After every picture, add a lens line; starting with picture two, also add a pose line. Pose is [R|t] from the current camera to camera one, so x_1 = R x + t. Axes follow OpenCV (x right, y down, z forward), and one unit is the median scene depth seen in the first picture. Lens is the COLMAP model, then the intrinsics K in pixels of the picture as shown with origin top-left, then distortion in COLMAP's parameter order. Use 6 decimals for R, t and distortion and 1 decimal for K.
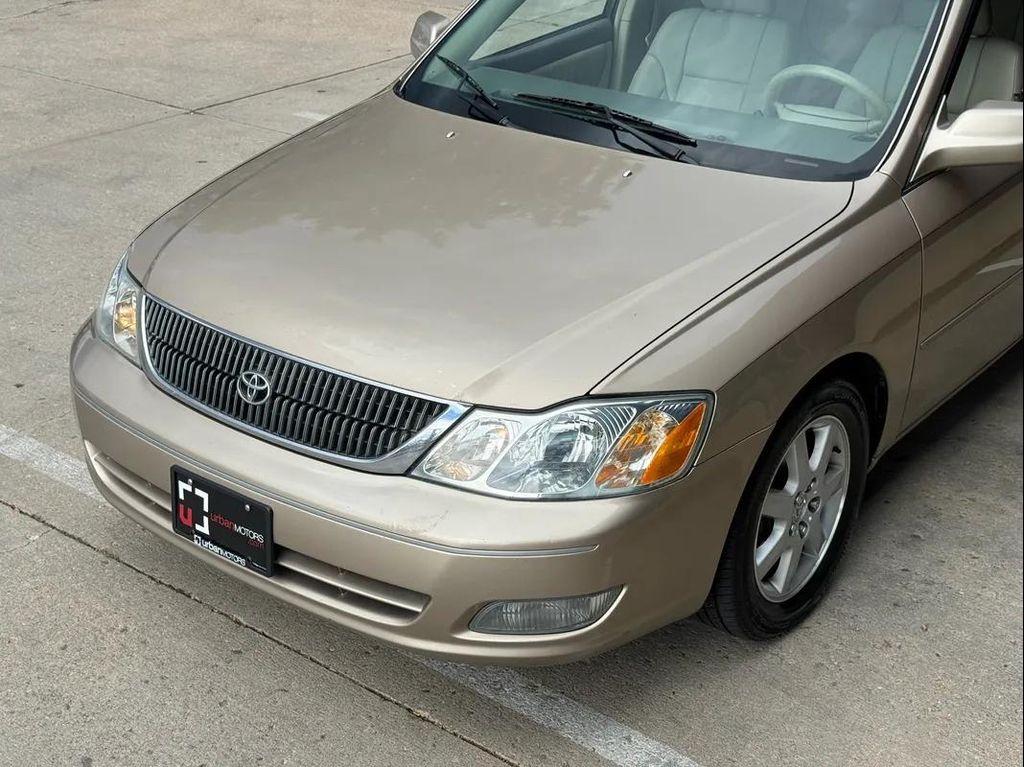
lens RADIAL K [[1387.1, 0, 512.0], [0, 1387.1, 383.5], [0, 0, 1]] dist [0.117643, -0.120852]
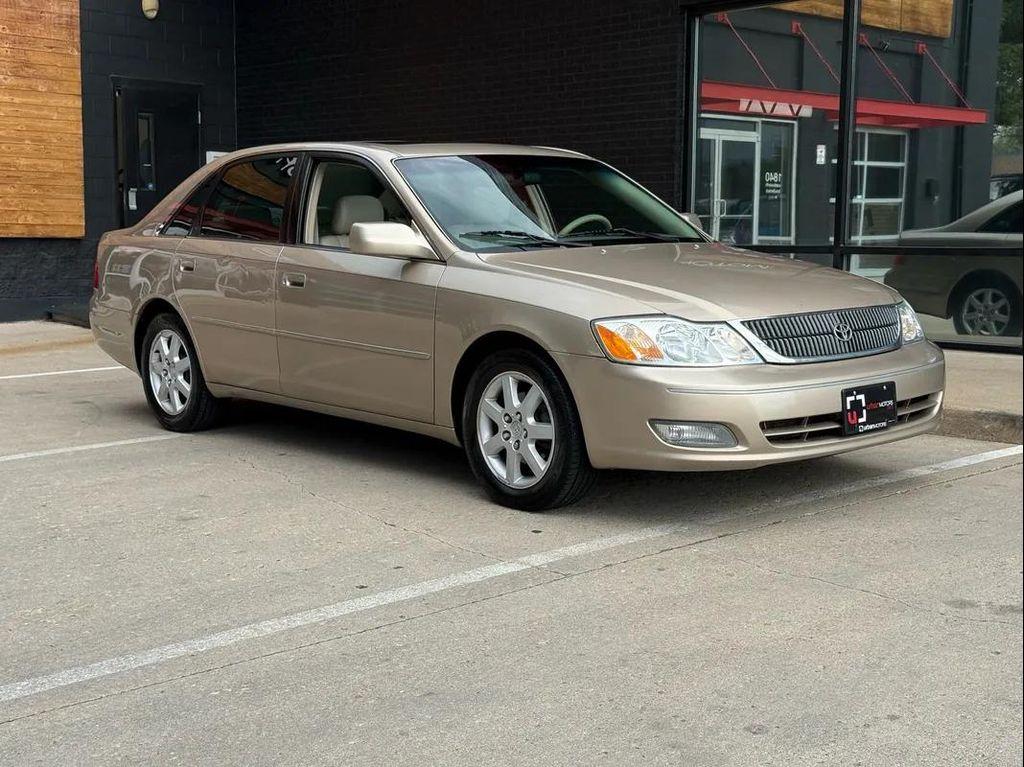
lens RADIAL K [[1387.1, 0, 512.0], [0, 1387.1, 383.5], [0, 0, 1]] dist [0.117643, -0.120852]
pose [[0.192730, -0.124944, 0.973265, -1.961628], [0.428450, 0.903031, 0.031084, -0.169509], [-0.882772, 0.411004, 0.227574, 0.992728]]
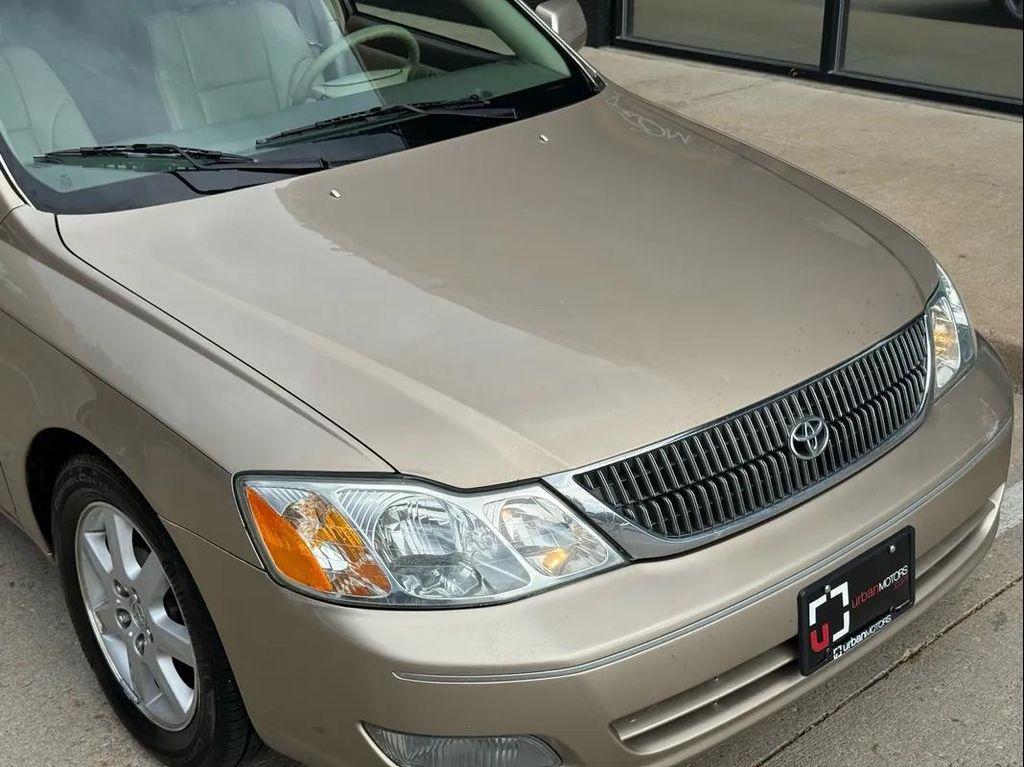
lens RADIAL K [[1384.7, 0, 503.8], [0, 1384.7, 386.0], [0, 0, 1]] dist [0.162064, -0.306073]
pose [[0.182944, -0.414095, 0.891660, -0.921687], [0.443459, 0.844214, 0.301075, -0.342040], [-0.877426, 0.340335, 0.338078, 0.870854]]
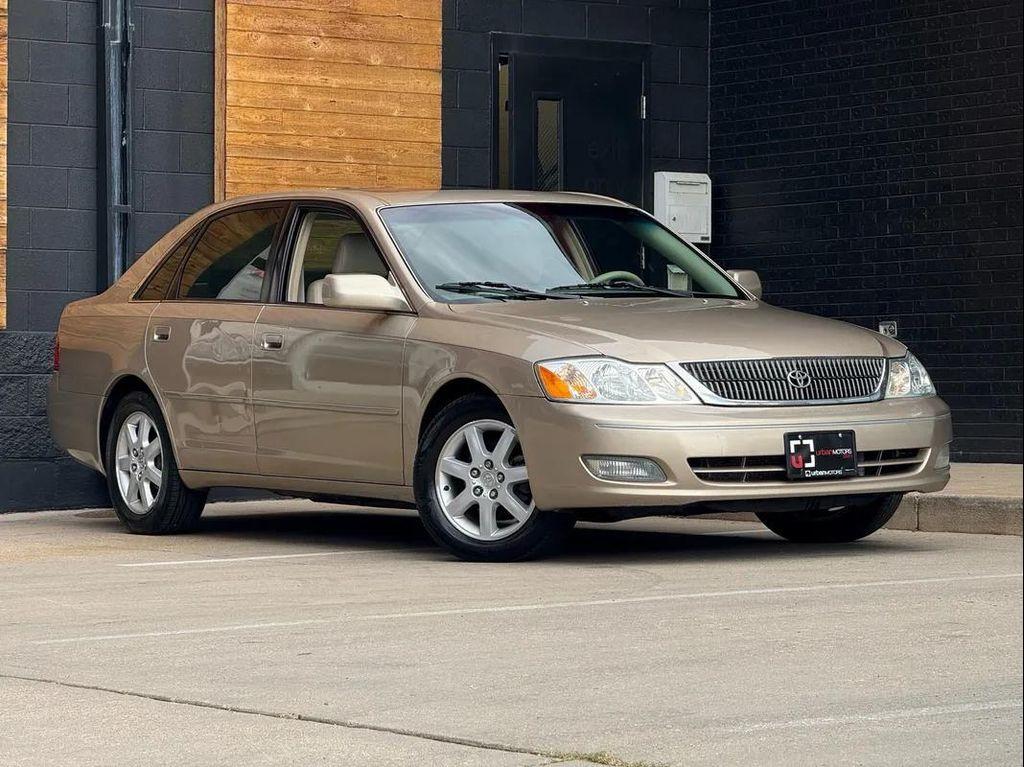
lens RADIAL K [[3434.9, 0, 512.0], [0, 3434.9, 383.5], [0, 0, 1]] dist [-0.075563, -1.096890]
pose [[0.331550, -0.015938, 0.943303, -4.269169], [0.412832, 0.901501, -0.129870, 0.408706], [-0.848318, 0.432484, 0.305473, 0.014343]]
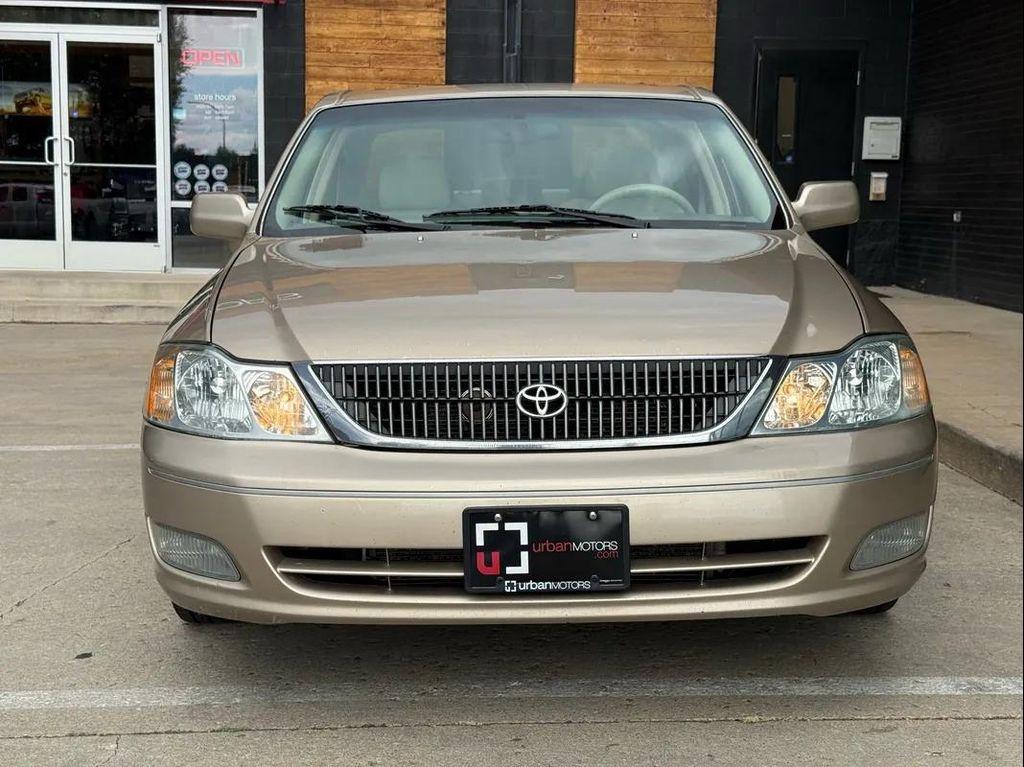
lens RADIAL K [[1387.1, 0, 512.0], [0, 1387.1, 383.5], [0, 0, 1]] dist [0.117643, -0.120852]
pose [[0.779234, -0.091779, 0.619977, -0.774272], [0.276842, 0.937885, -0.209115, 0.180291], [-0.562275, 0.334585, 0.756240, 0.305034]]
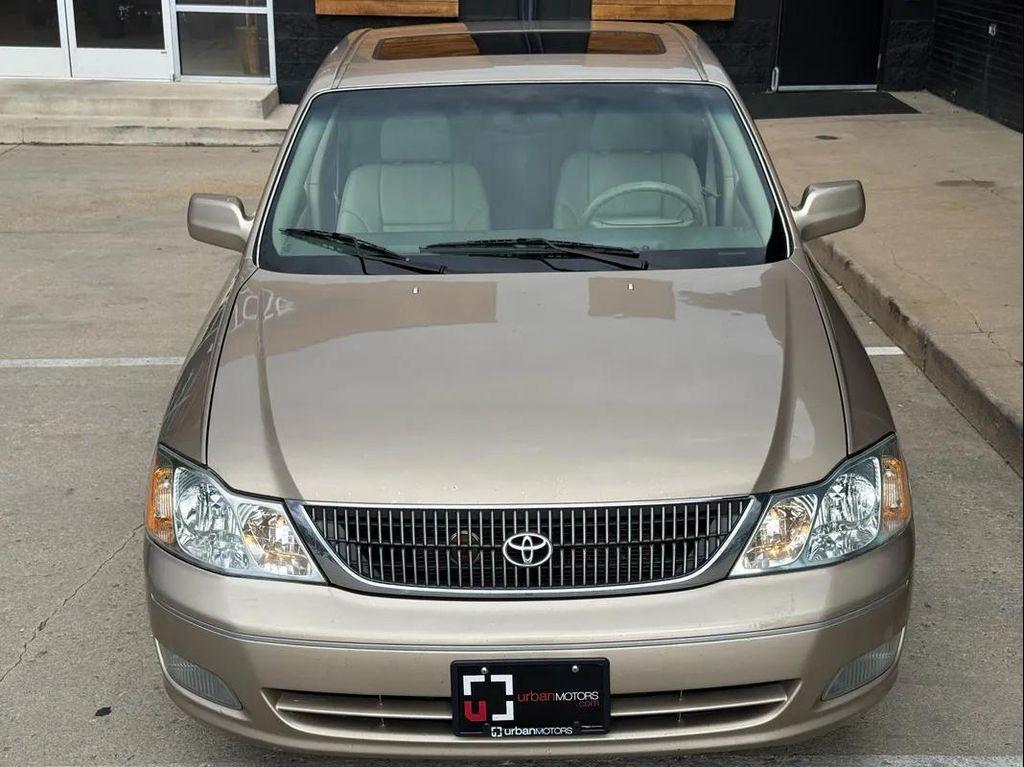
lens RADIAL K [[1388.8, 0, 519.9], [0, 1388.8, 386.3], [0, 0, 1]] dist [0.103935, -0.072828]
pose [[0.787013, -0.210495, 0.579915, -0.720660], [0.276986, 0.960487, -0.027270, -0.080371], [-0.551261, 0.182090, 0.814220, 0.201520]]
